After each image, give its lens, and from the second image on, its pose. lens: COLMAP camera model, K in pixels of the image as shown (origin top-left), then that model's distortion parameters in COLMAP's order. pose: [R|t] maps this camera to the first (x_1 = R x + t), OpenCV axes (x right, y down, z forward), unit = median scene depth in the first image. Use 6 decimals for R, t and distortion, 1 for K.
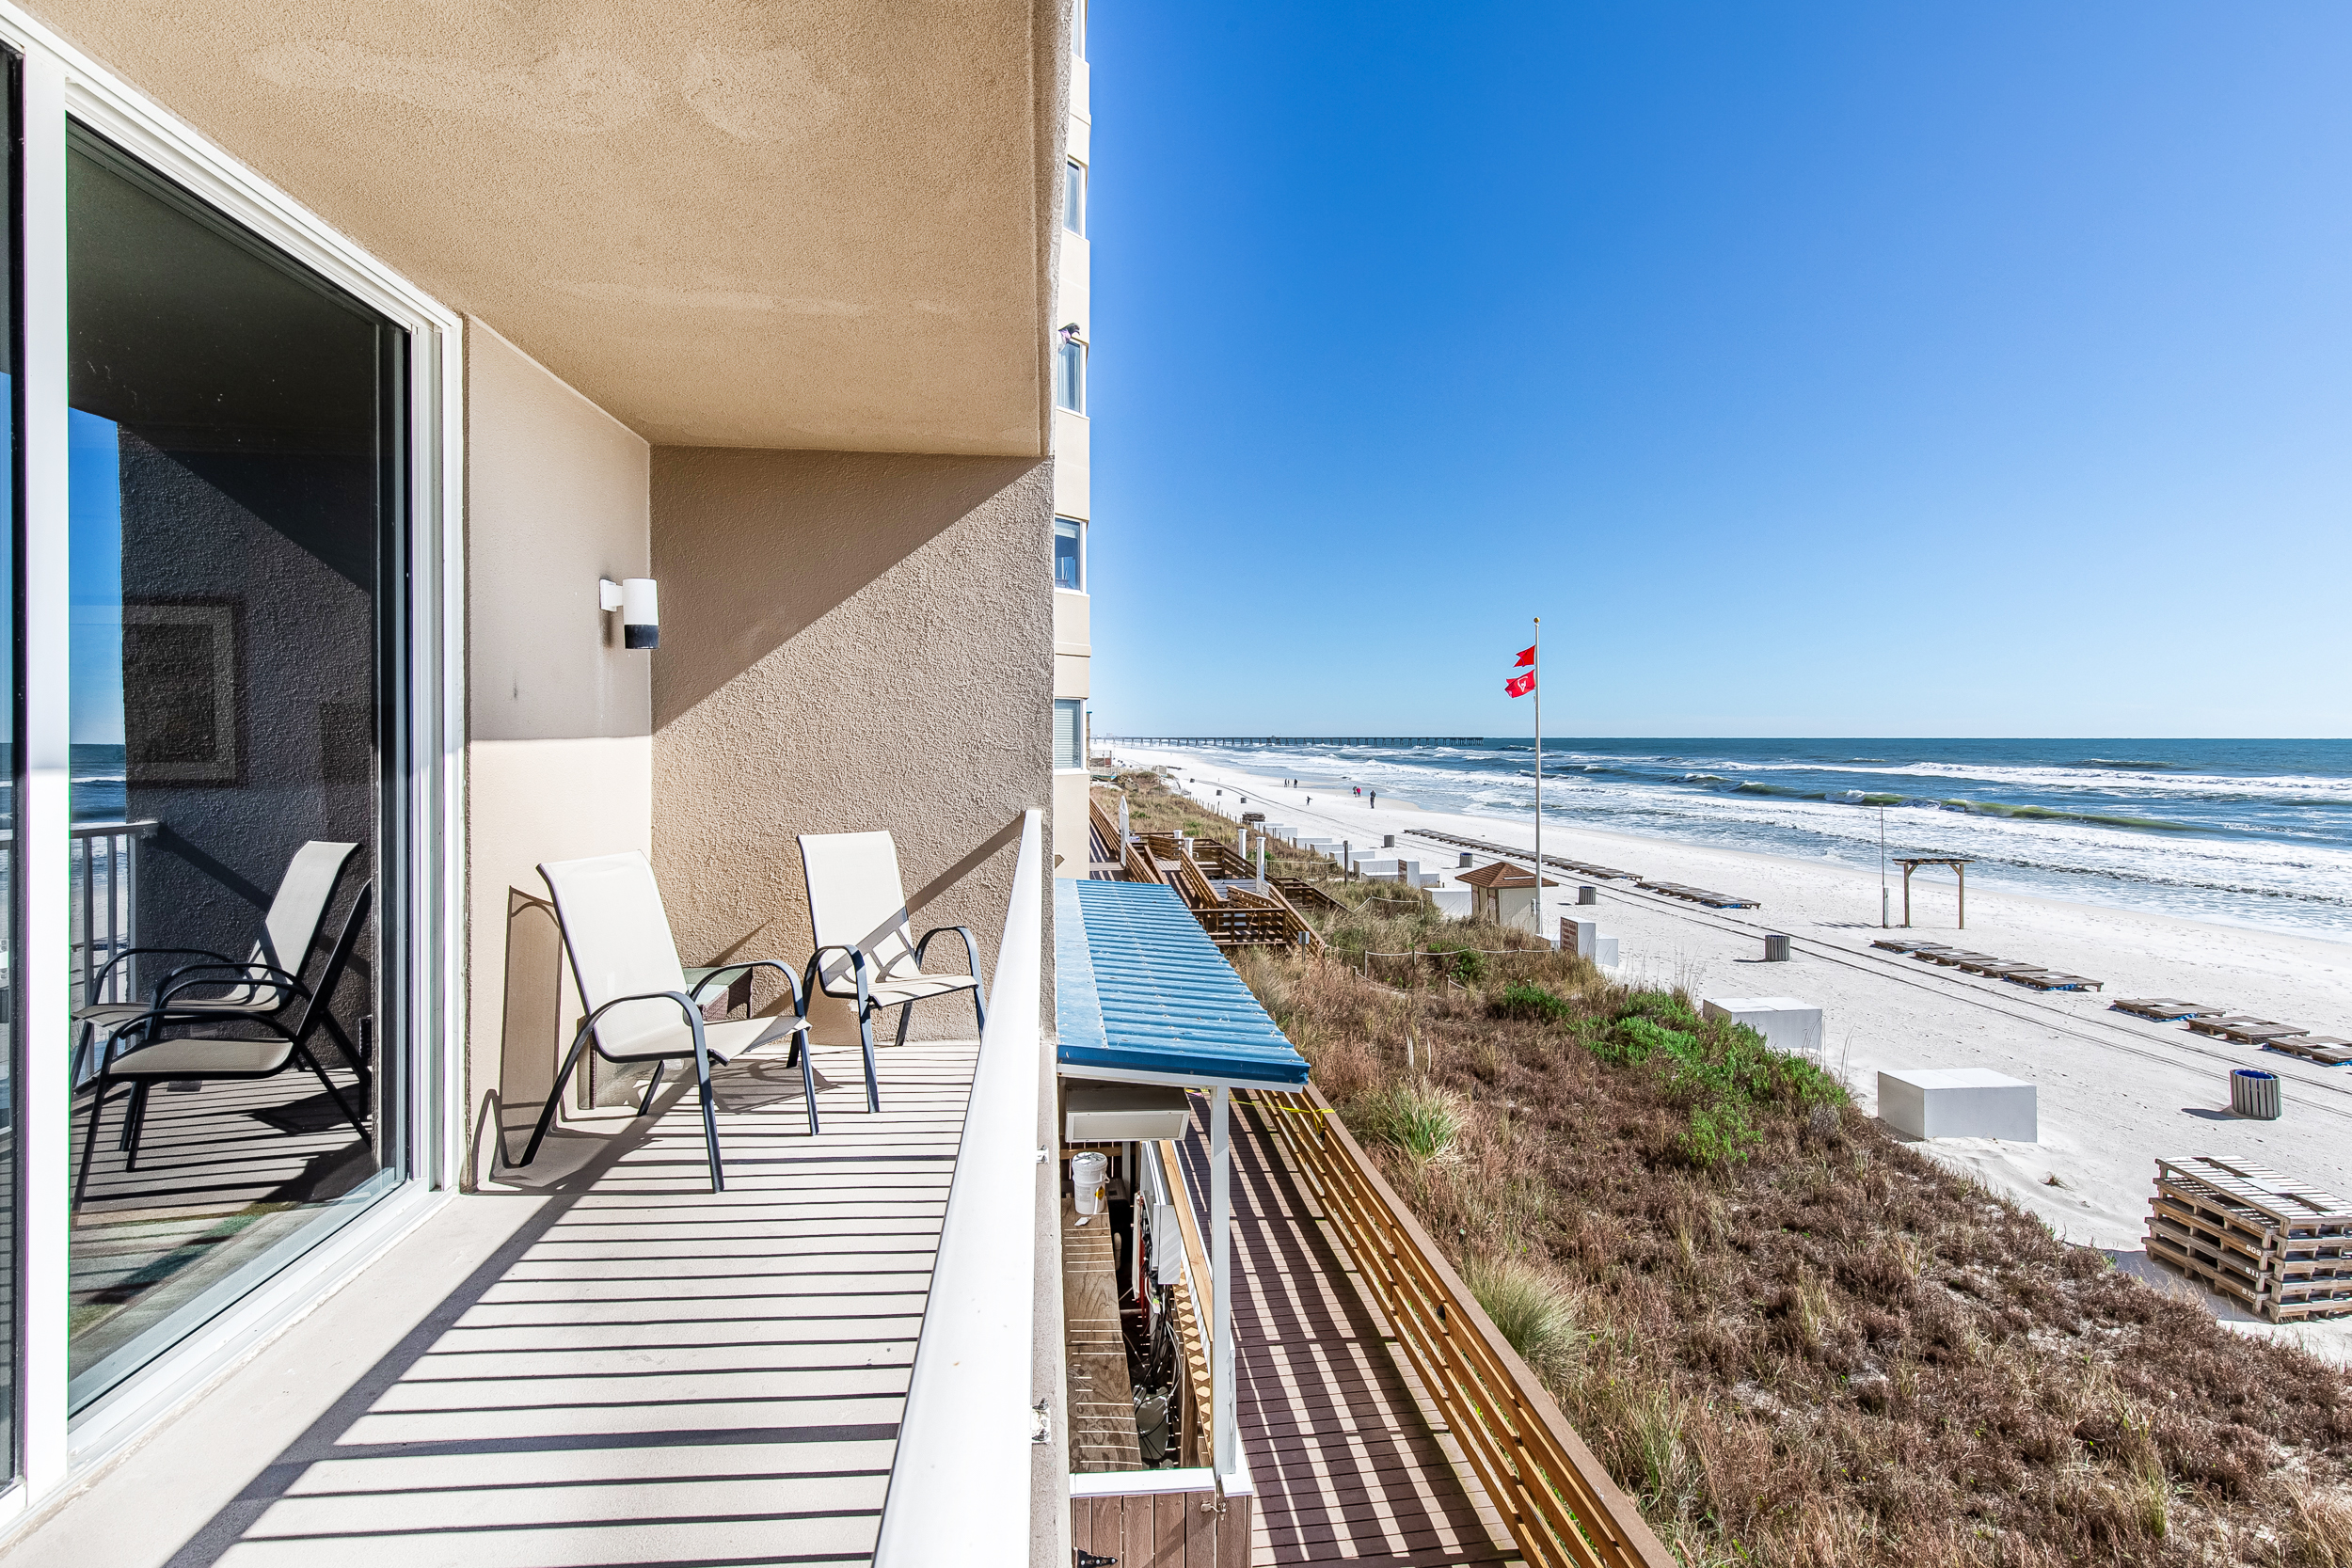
lens RADIAL K [[1132.4, 0, 1174.0], [0, 1132.4, 738.7], [0, 0, 1]] dist [0.019236, -0.001835]
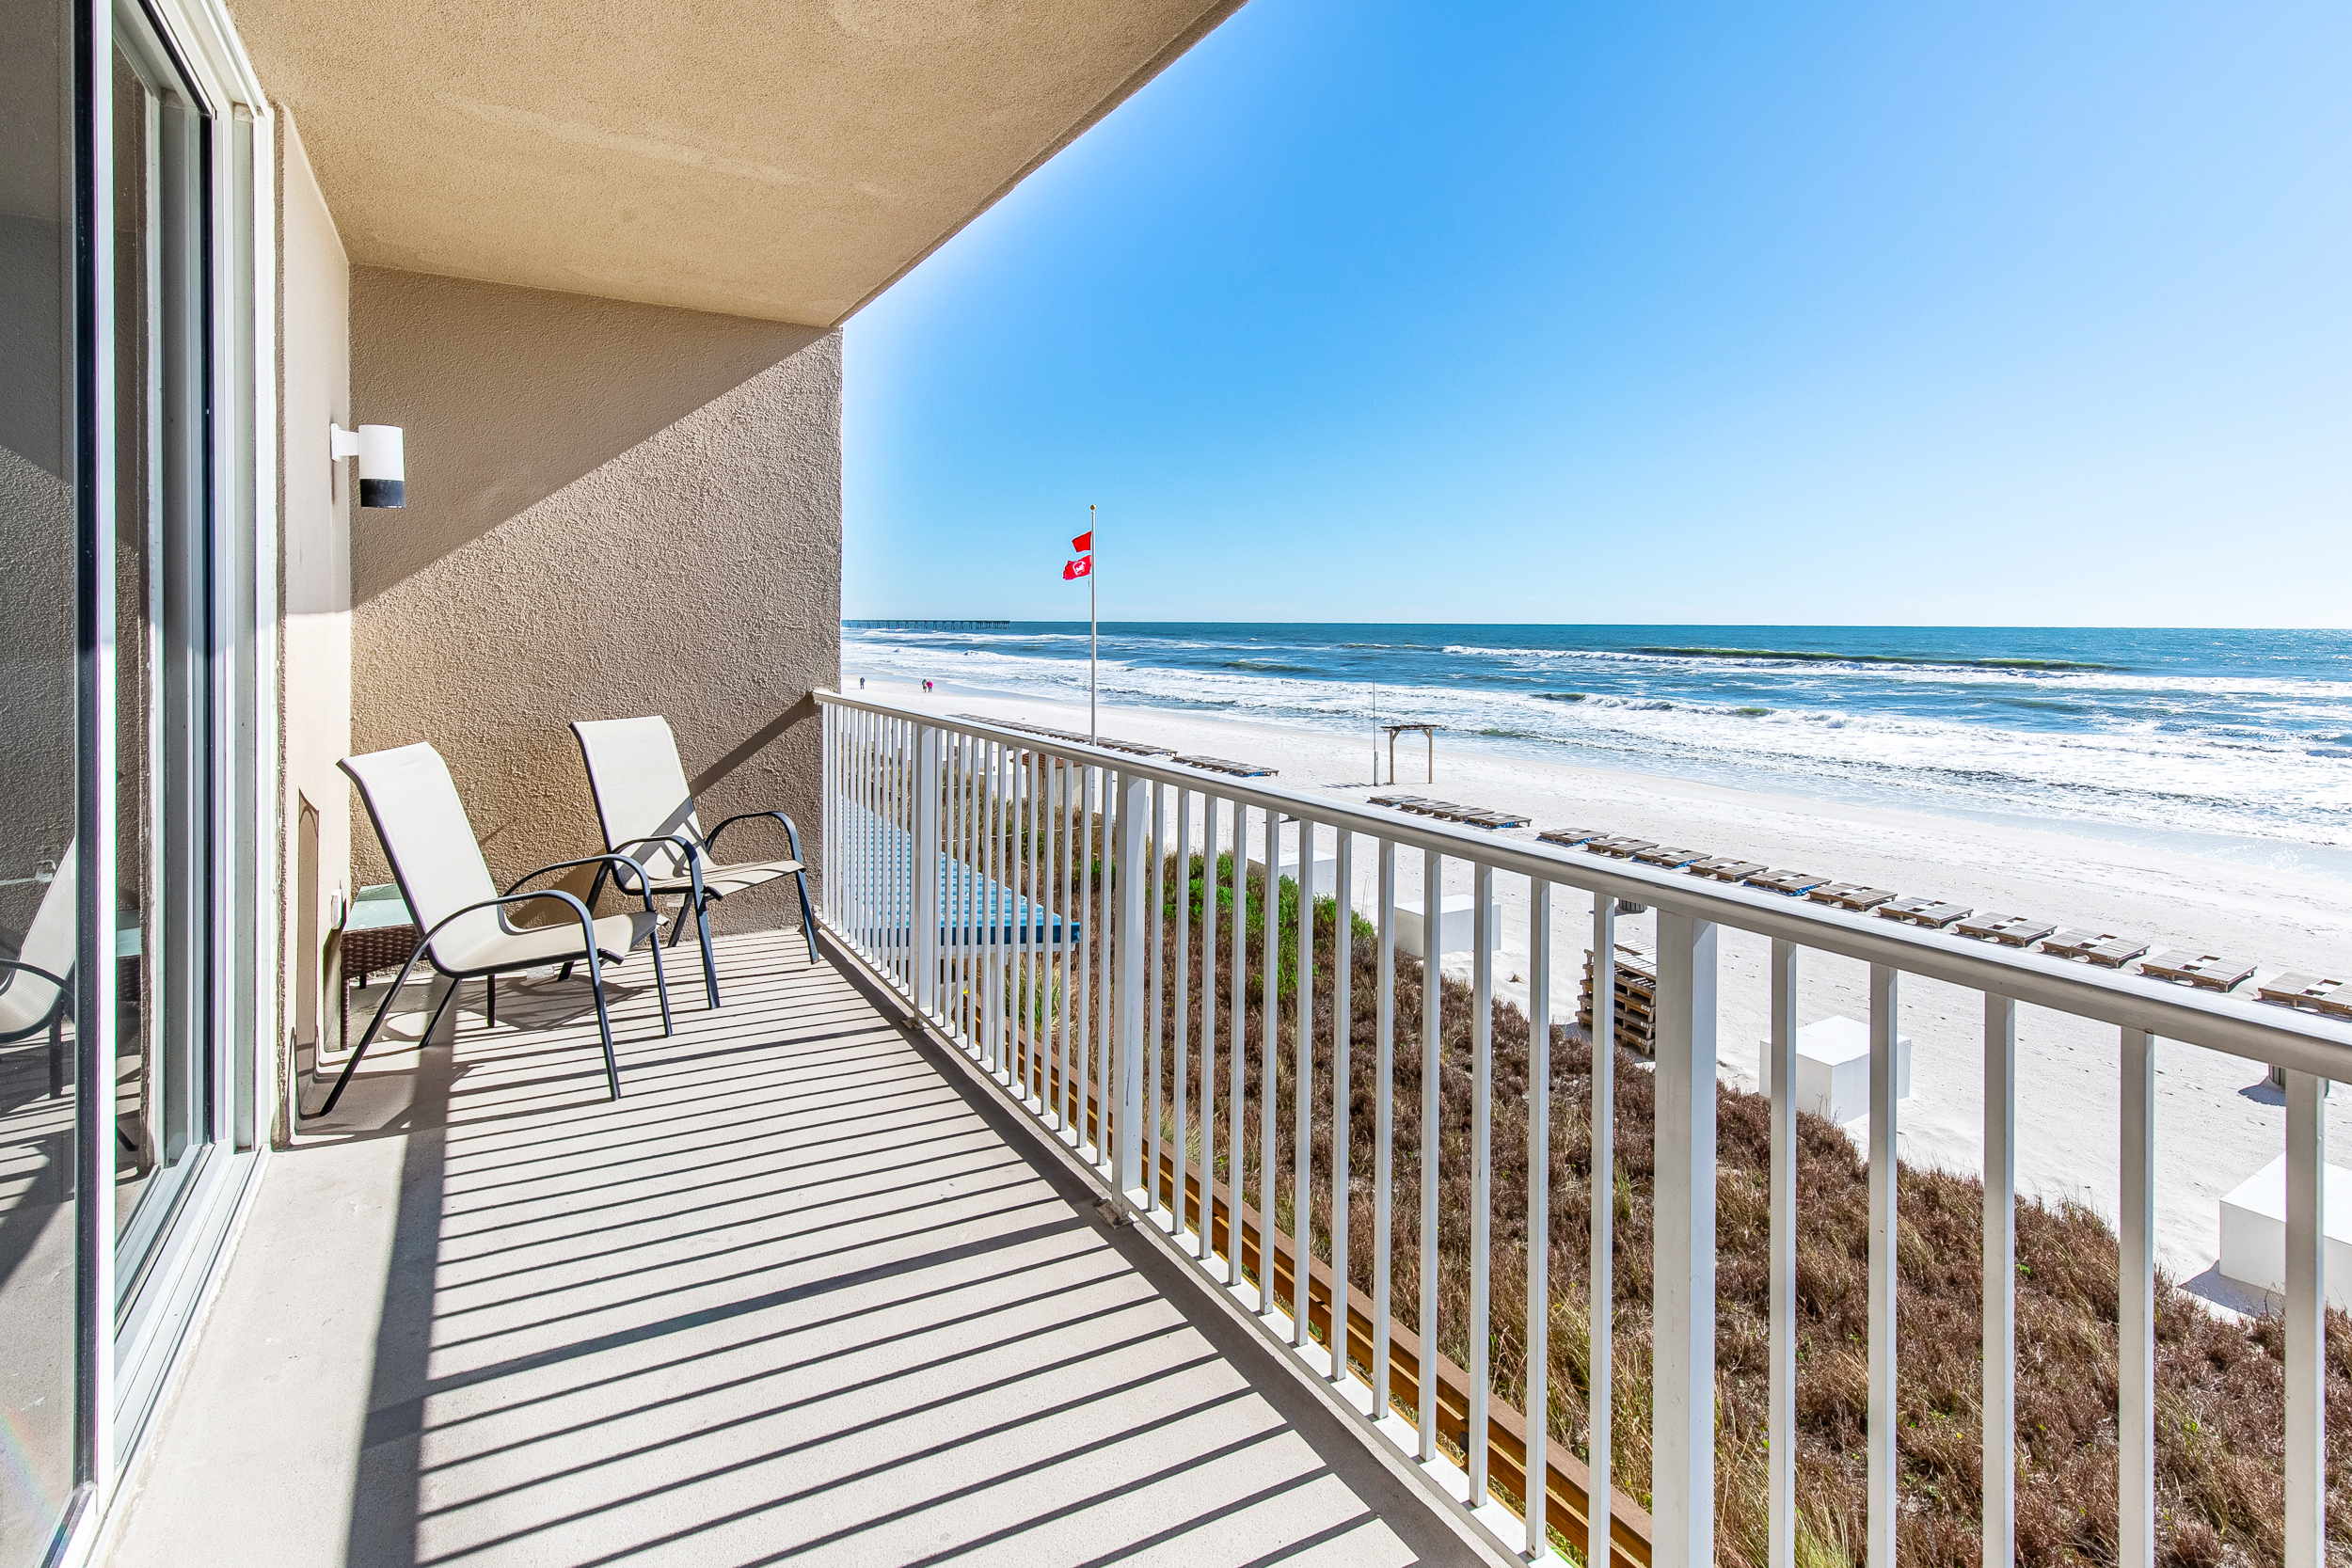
lens RADIAL K [[1177.7, 0, 1175.2], [0, 1177.7, 629.1], [0, 0, 1]] dist [0.022666, 0.000146]
pose [[0.912520, 0.002729, 0.409023, -0.260942], [-0.005385, 0.999971, 0.005343, 0.003290], [-0.408997, -0.007078, 0.912508, -0.049842]]
